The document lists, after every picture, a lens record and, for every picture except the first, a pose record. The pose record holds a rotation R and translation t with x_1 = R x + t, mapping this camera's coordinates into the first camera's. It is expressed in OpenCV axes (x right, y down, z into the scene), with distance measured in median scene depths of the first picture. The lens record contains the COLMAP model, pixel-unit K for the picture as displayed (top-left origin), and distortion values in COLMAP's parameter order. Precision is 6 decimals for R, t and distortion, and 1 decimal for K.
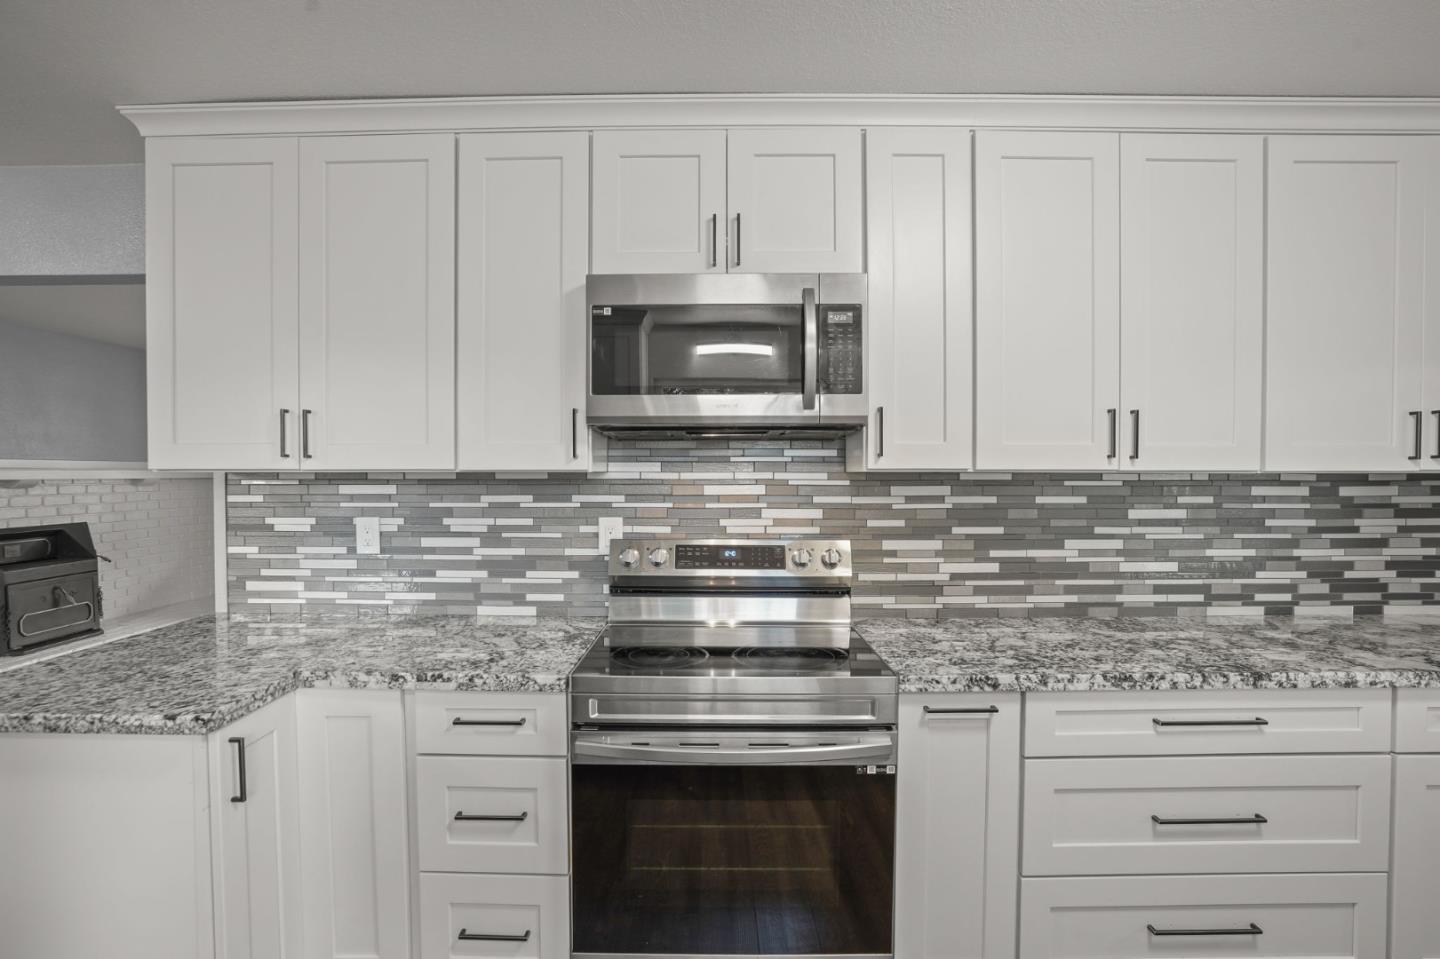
lens RADIAL K [[677.8, 0, 726.1], [0, 677.8, 484.5], [0, 0, 1]] dist [-0.037989, 0.009390]
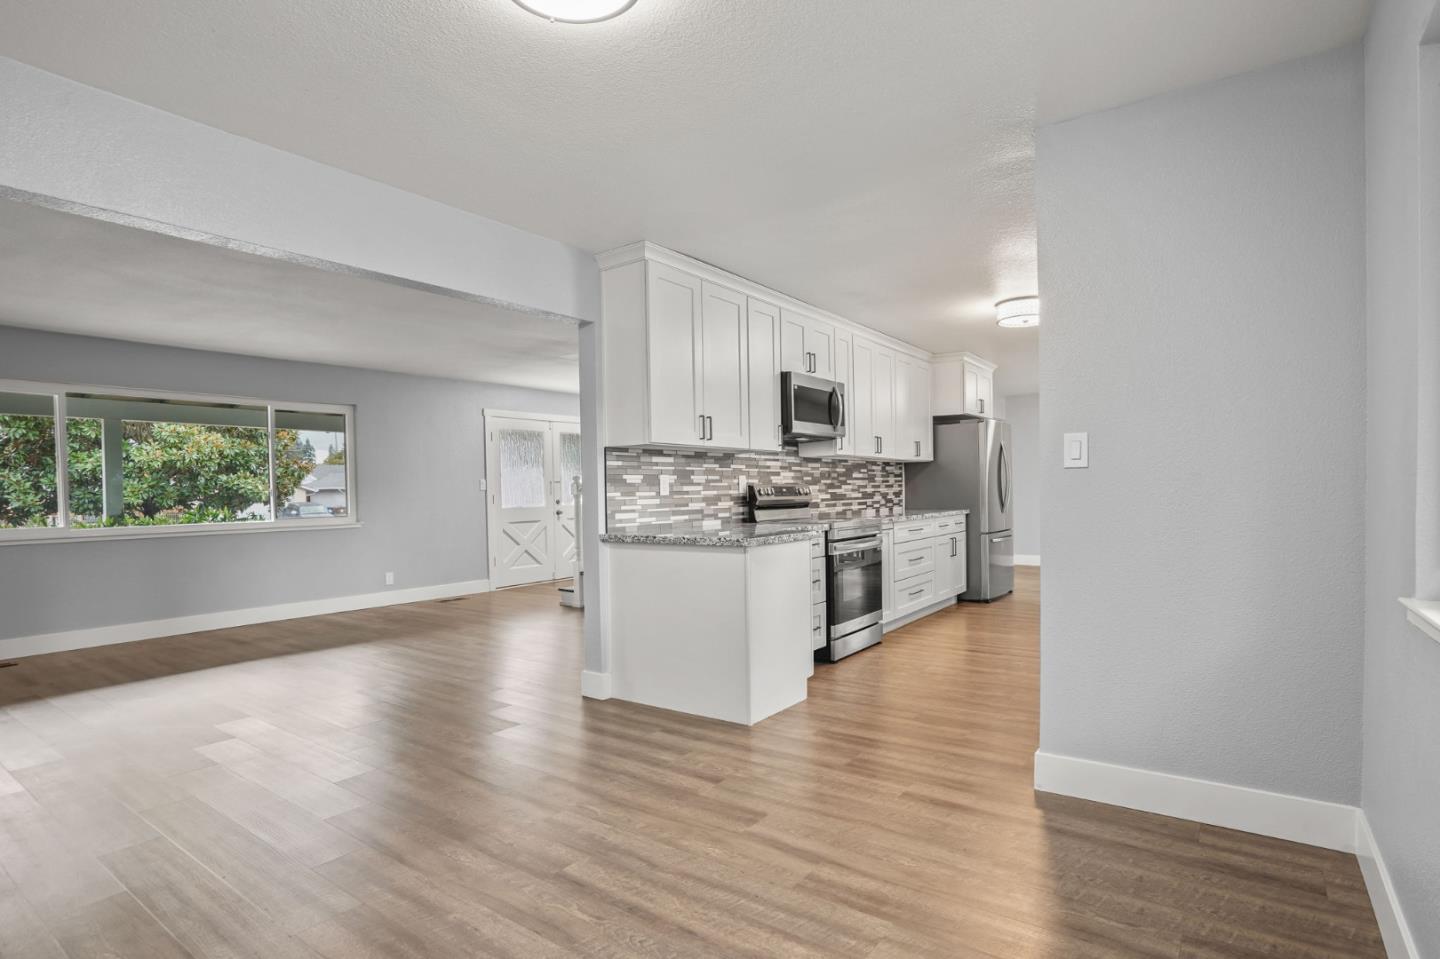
lens RADIAL K [[703.5, 0, 716.2], [0, 703.5, 485.4], [0, 0, 1]] dist [-0.007277, -0.000019]
pose [[0.599254, -0.005302, 0.800542, -1.975117], [0.024696, 0.999625, -0.011867, 0.103310], [-0.800178, 0.026882, 0.599160, -0.246489]]
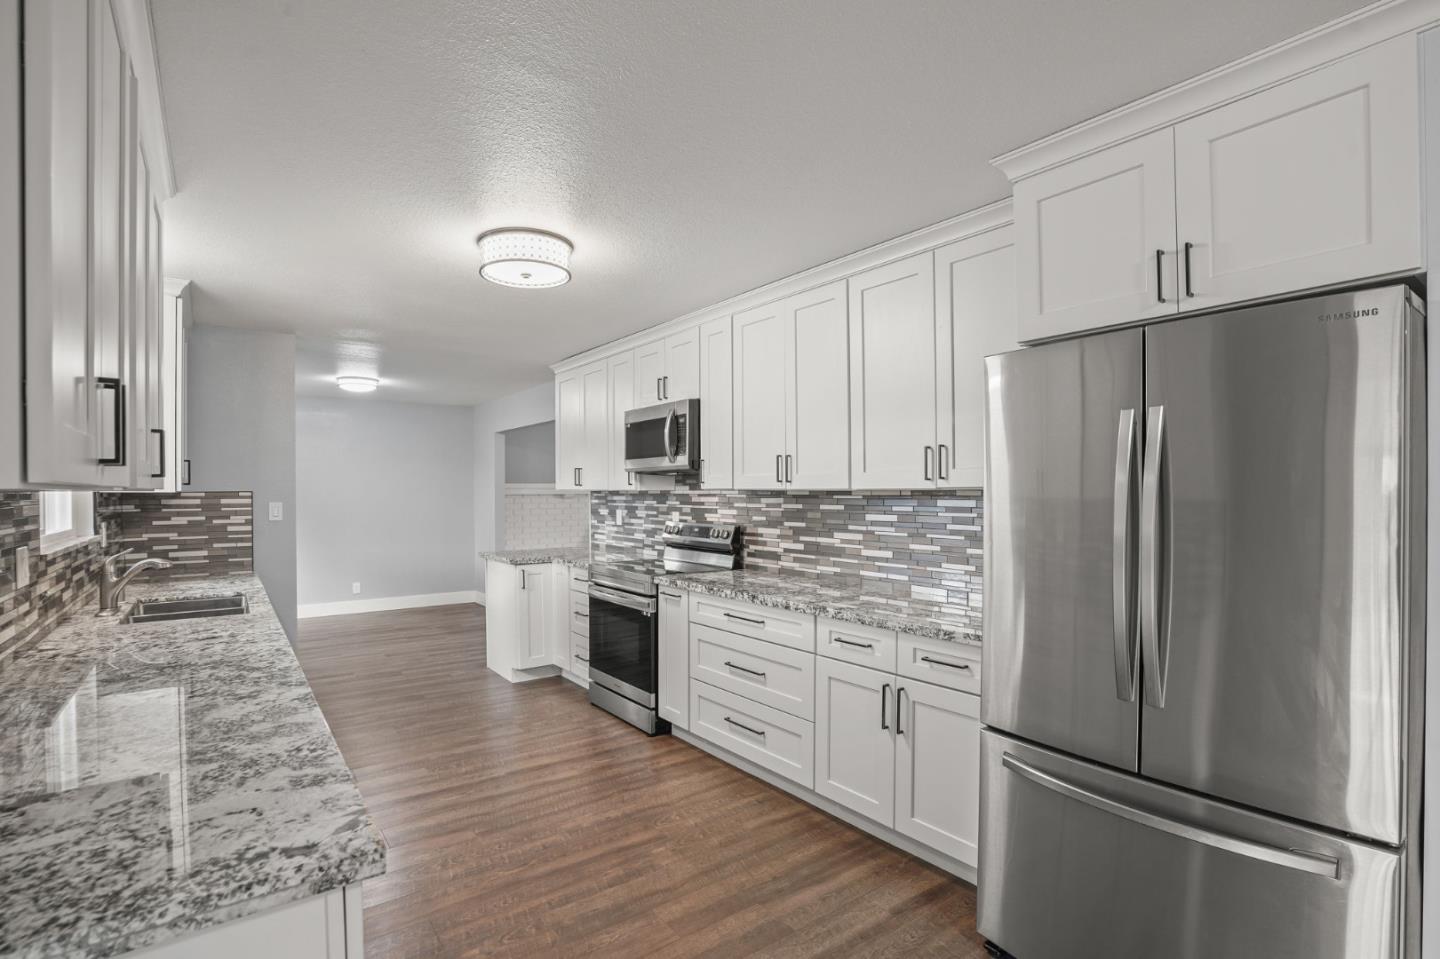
lens RADIAL K [[677.8, 0, 724.0], [0, 677.8, 492.3], [0, 0, 1]] dist [-0.037989, 0.009390]
pose [[0.617475, -0.000537, -0.786590, 1.613287], [-0.007298, 0.999953, -0.006411, -0.000655], [0.786557, 0.009700, 0.617442, -0.203170]]
